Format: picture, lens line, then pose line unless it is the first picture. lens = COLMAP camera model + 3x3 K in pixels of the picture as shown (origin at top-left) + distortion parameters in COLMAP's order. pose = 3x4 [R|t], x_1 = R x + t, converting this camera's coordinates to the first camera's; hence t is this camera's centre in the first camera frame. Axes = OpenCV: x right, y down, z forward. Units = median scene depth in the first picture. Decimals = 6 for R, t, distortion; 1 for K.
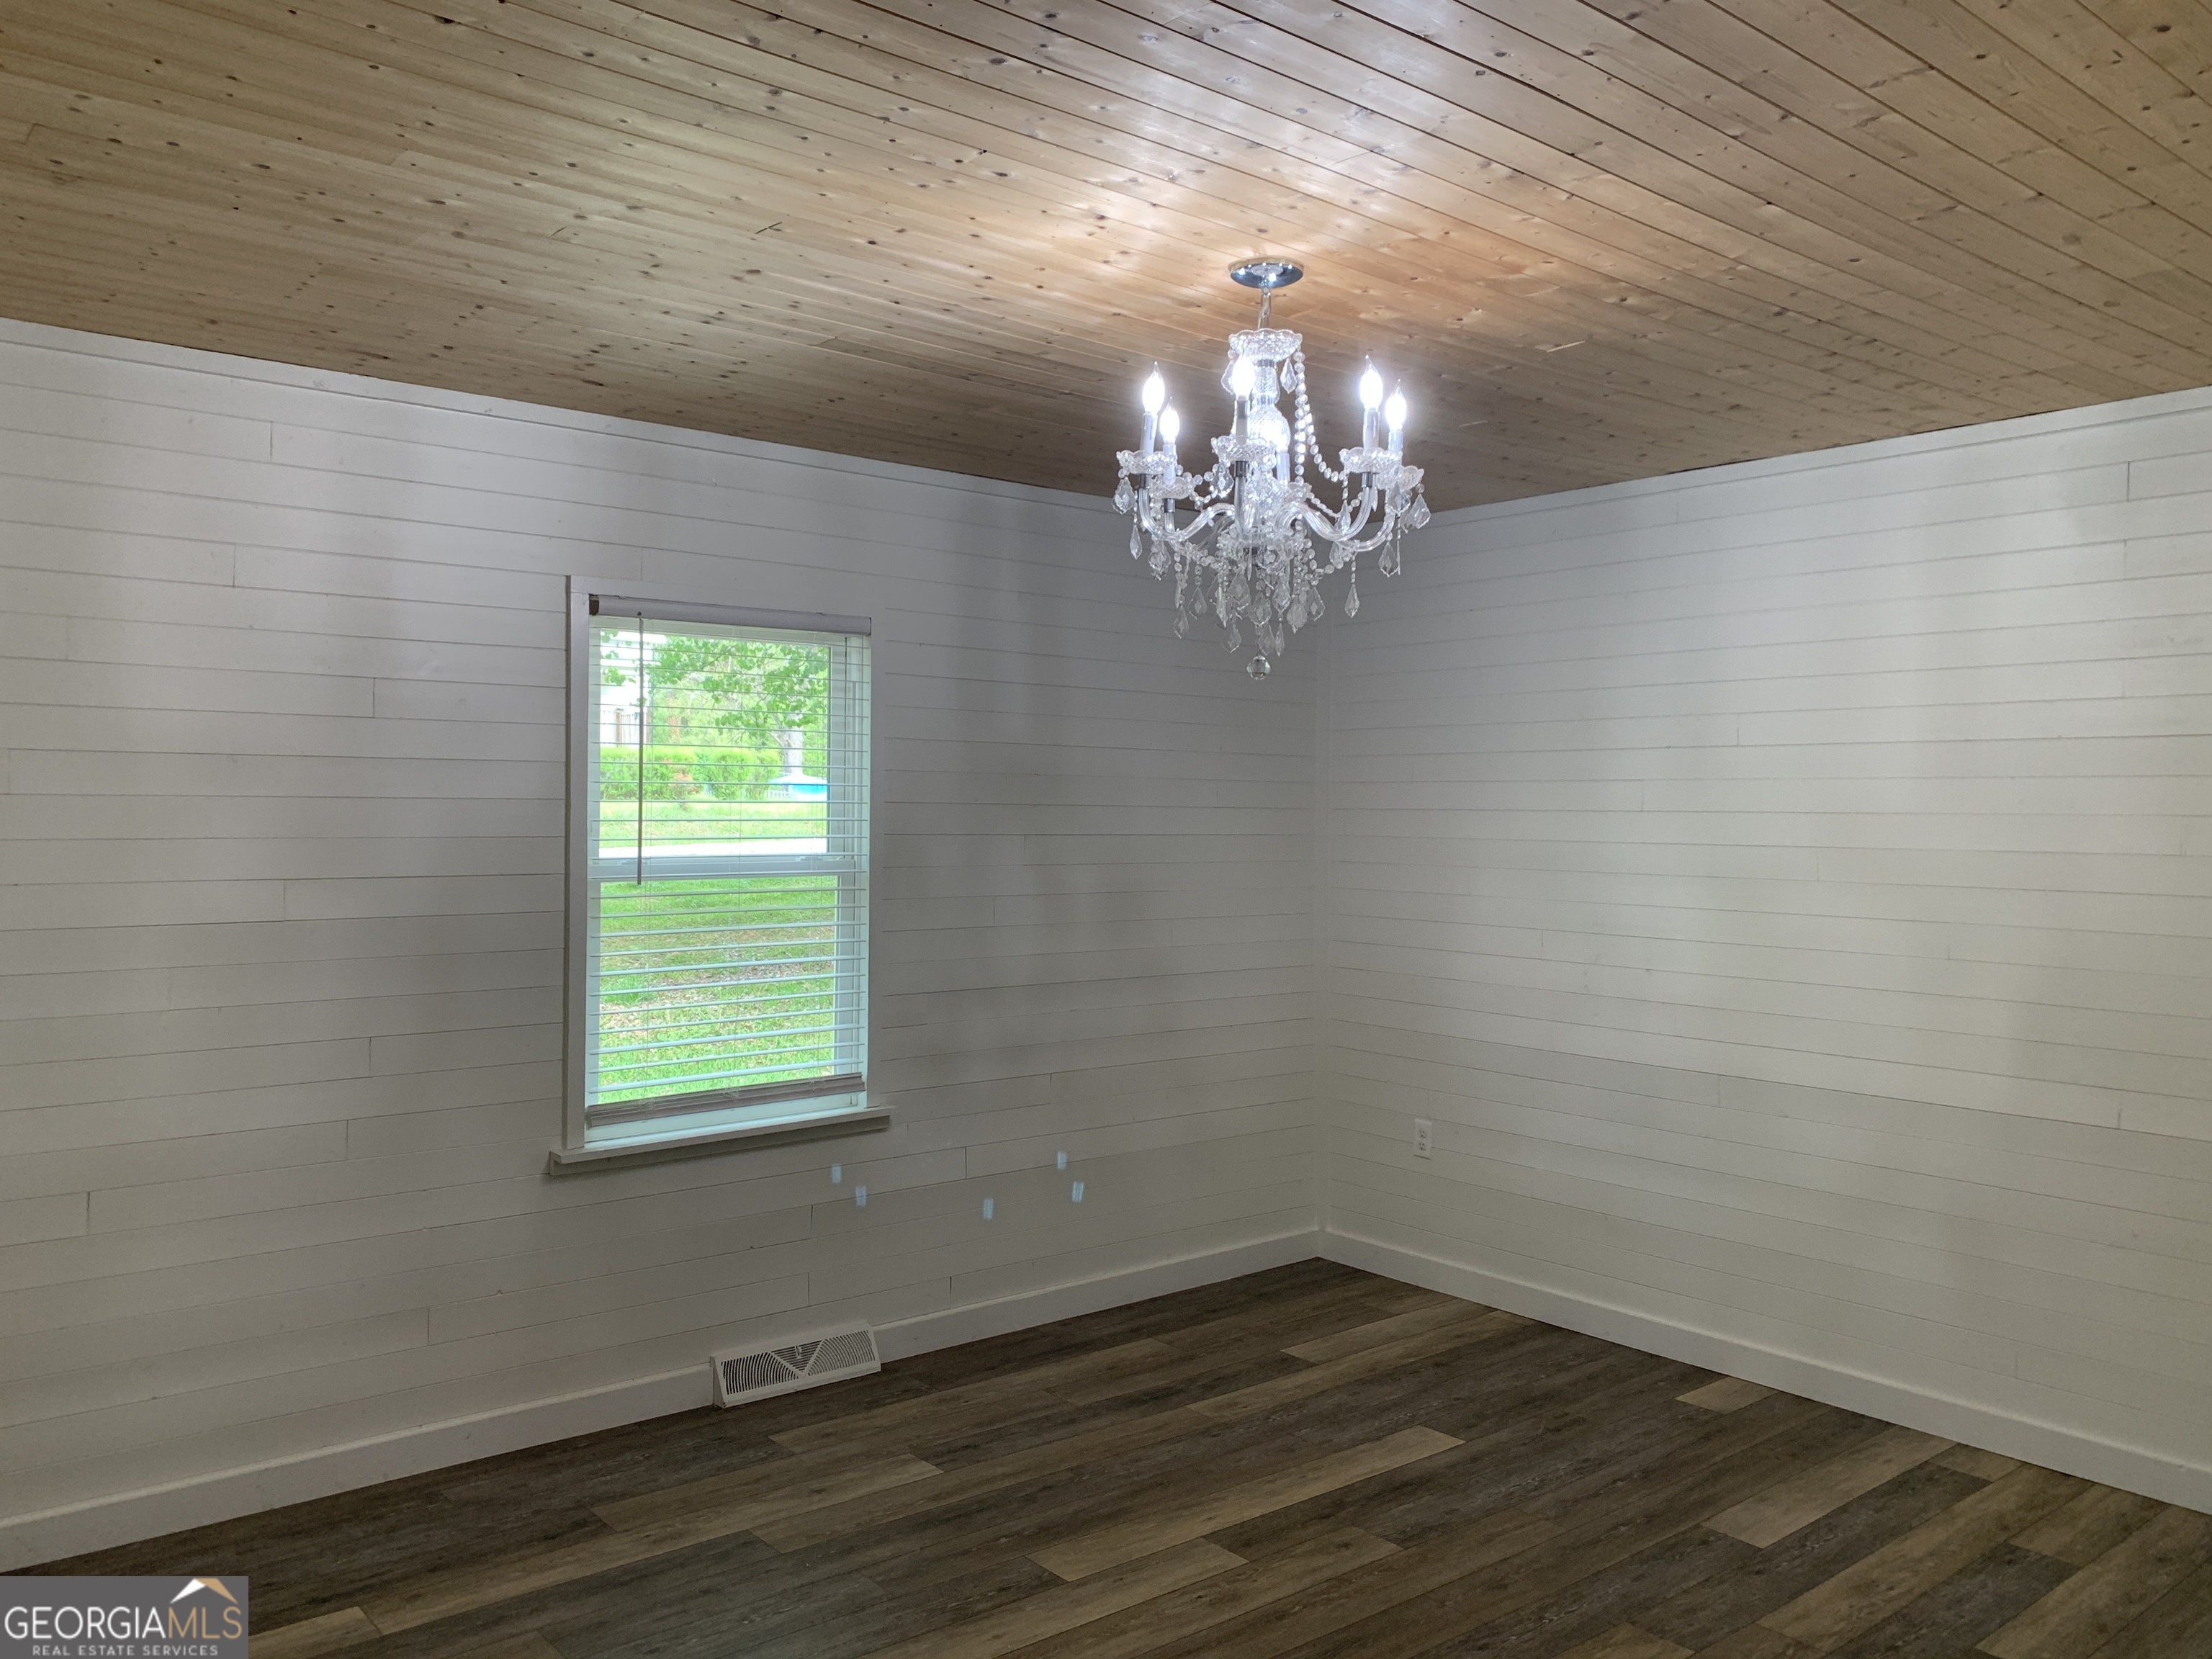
lens RADIAL K [[1703.7, 0, 1093.2], [0, 1703.7, 829.5], [0, 0, 1]] dist [0.042892, -0.038124]
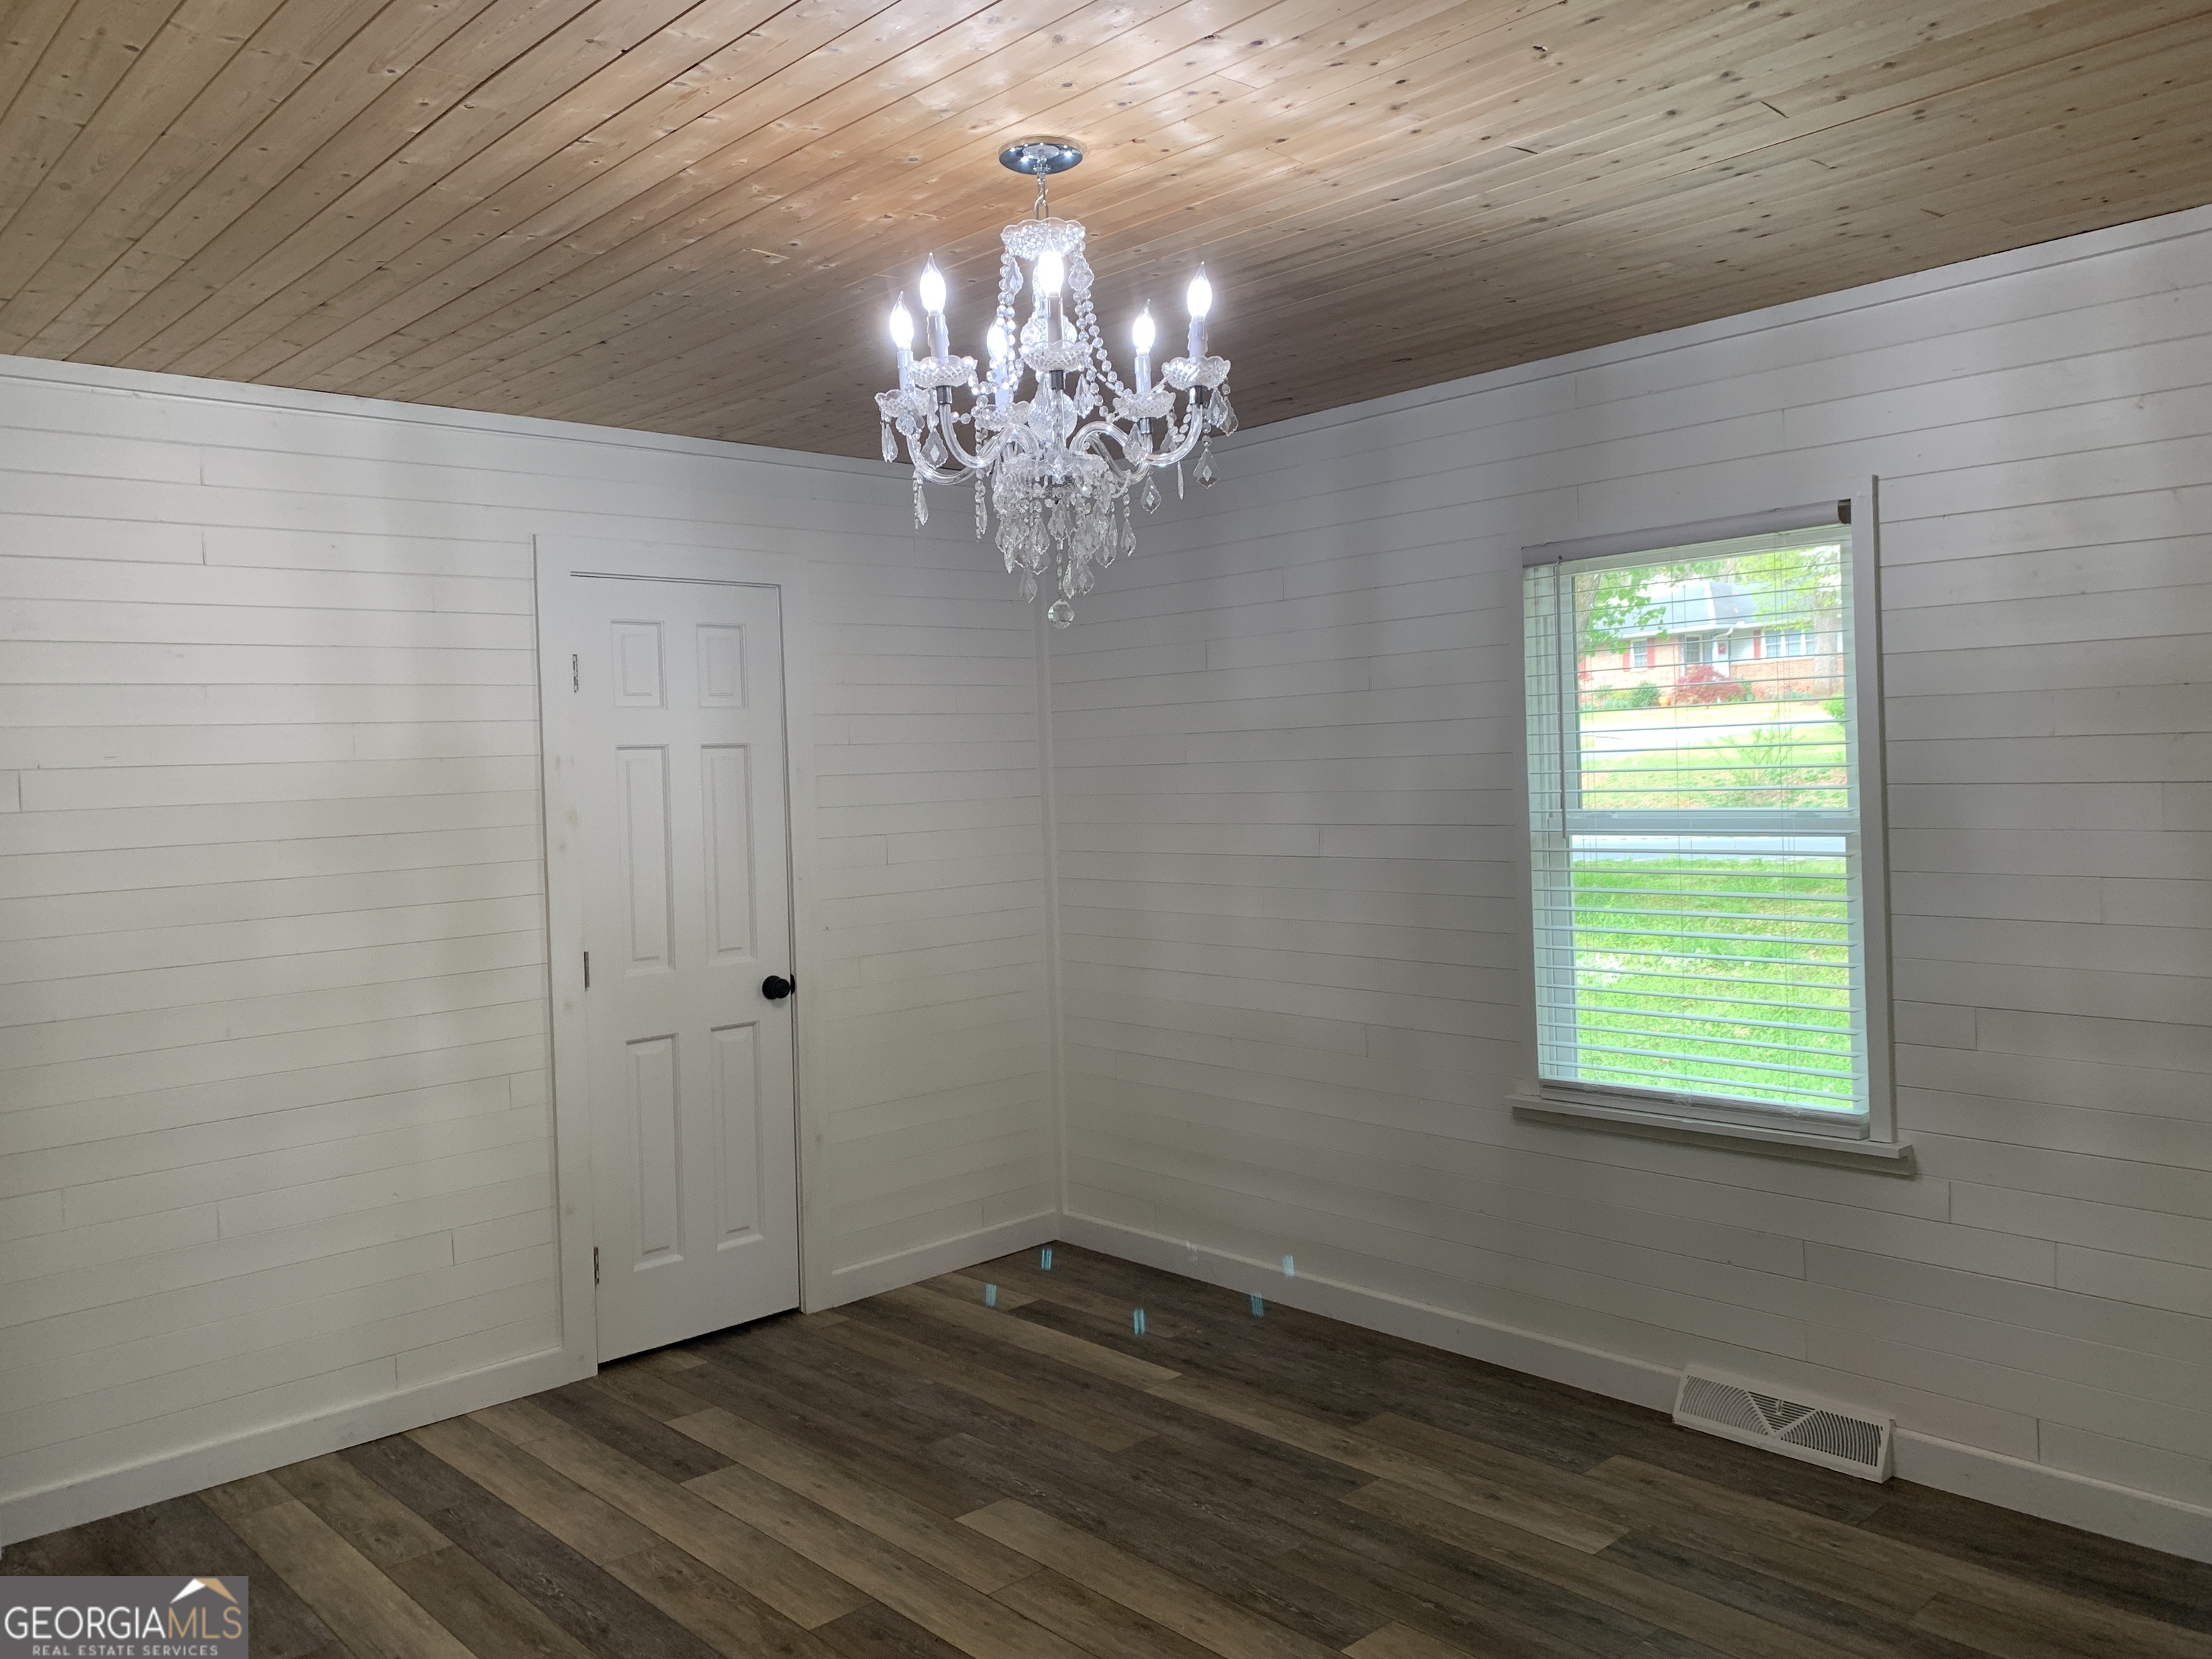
lens RADIAL K [[1703.7, 0, 1093.1], [0, 1703.7, 823.0], [0, 0, 1]] dist [0.042892, -0.038124]
pose [[0.072326, 0.028748, -0.996967, 0.715533], [0.017239, 0.999399, 0.030069, -0.010966], [0.997232, -0.019361, 0.071787, 0.698103]]
